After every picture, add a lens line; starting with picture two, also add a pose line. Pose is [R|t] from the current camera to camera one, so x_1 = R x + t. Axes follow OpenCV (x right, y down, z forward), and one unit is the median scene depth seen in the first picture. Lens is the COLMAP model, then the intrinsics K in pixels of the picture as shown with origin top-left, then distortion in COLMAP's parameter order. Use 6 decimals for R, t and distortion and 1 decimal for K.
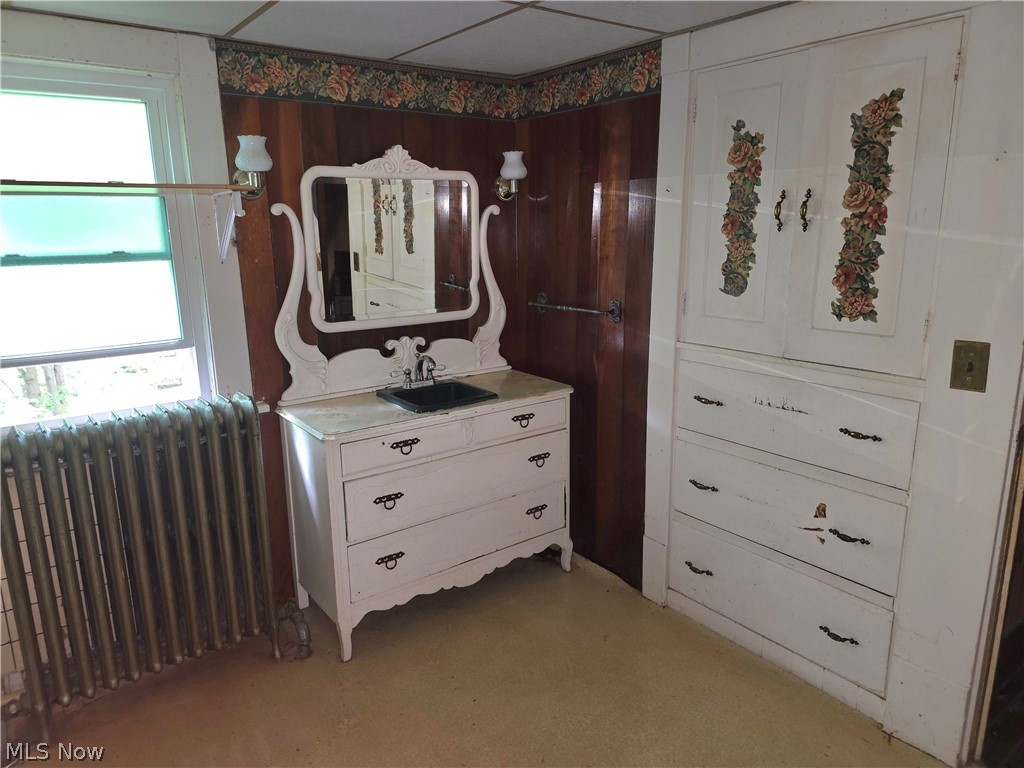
lens RADIAL K [[697.2, 0, 513.2], [0, 697.2, 384.4], [0, 0, 1]] dist [0.004582, -0.001282]
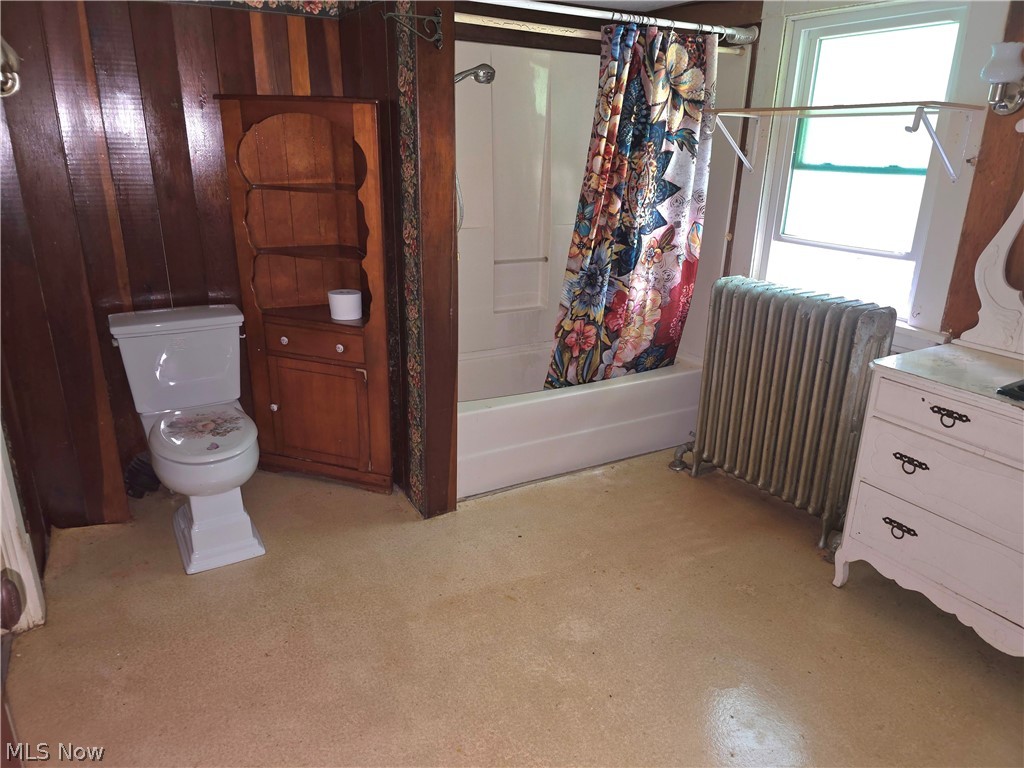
lens RADIAL K [[697.2, 0, 512.9], [0, 697.2, 380.5], [0, 0, 1]] dist [0.004582, -0.001282]
pose [[-0.125170, 0.331915, -0.934968, 0.669150], [-0.240351, 0.904164, 0.353157, -0.119425], [0.962582, 0.268925, -0.033398, 0.504782]]
